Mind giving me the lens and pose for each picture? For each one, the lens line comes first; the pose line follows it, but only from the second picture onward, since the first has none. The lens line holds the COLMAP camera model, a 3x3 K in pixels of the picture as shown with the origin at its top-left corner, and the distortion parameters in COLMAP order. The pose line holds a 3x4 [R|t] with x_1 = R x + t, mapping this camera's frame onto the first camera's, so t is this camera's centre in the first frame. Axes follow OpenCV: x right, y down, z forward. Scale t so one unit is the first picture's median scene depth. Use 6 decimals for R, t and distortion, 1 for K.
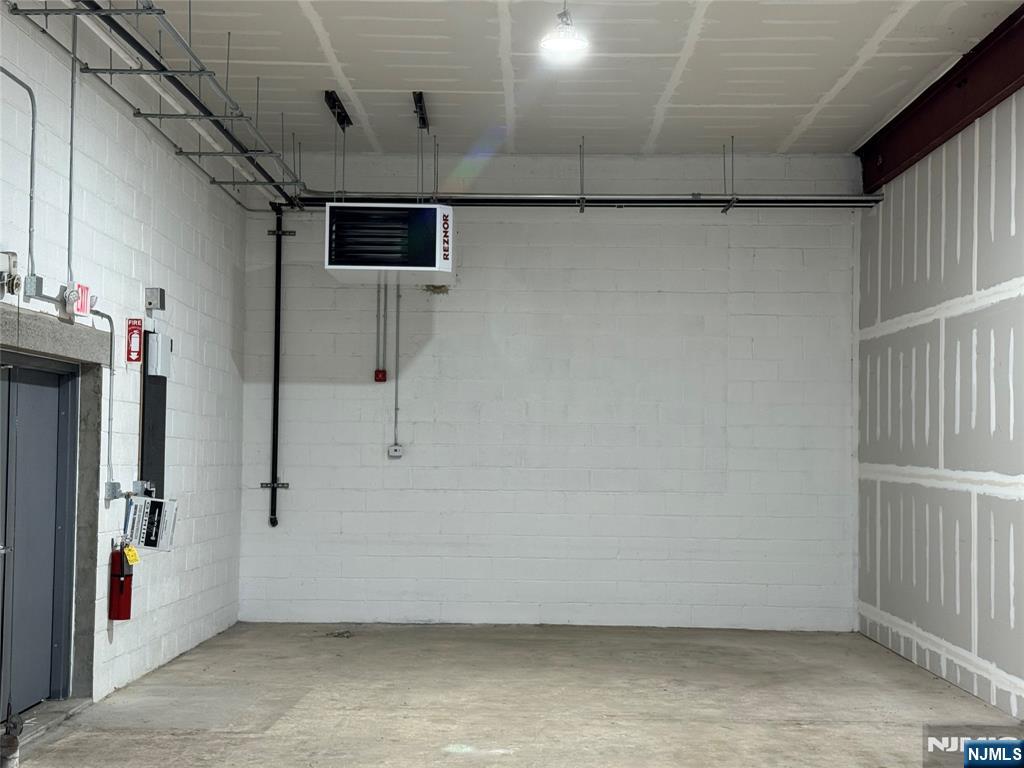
lens RADIAL K [[1554.6, 0, 510.9], [0, 1554.6, 385.8], [0, 0, 1]] dist [0.122300, 0.000000]
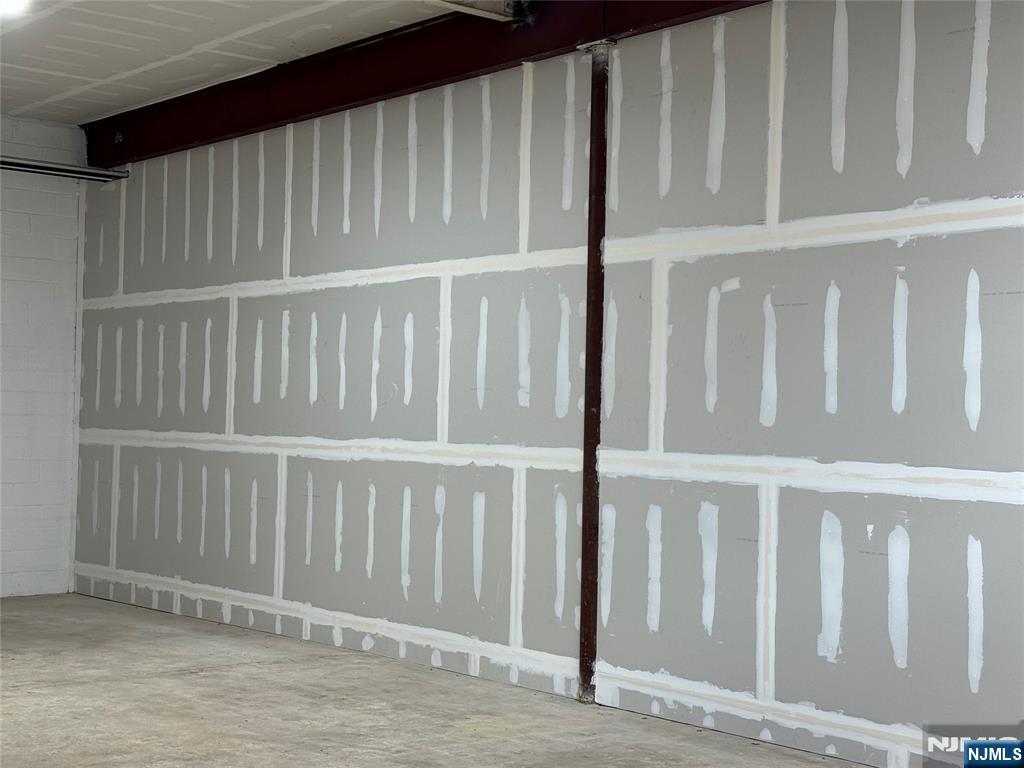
lens RADIAL K [[1554.6, 0, 512.6], [0, 1554.6, 383.2], [0, 0, 1]] dist [0.122300, 0.000000]
pose [[0.769737, 0.018413, 0.638096, -0.274265], [-0.033038, 0.999393, 0.011015, -0.001493], [-0.637506, -0.029560, 0.769878, 0.032147]]
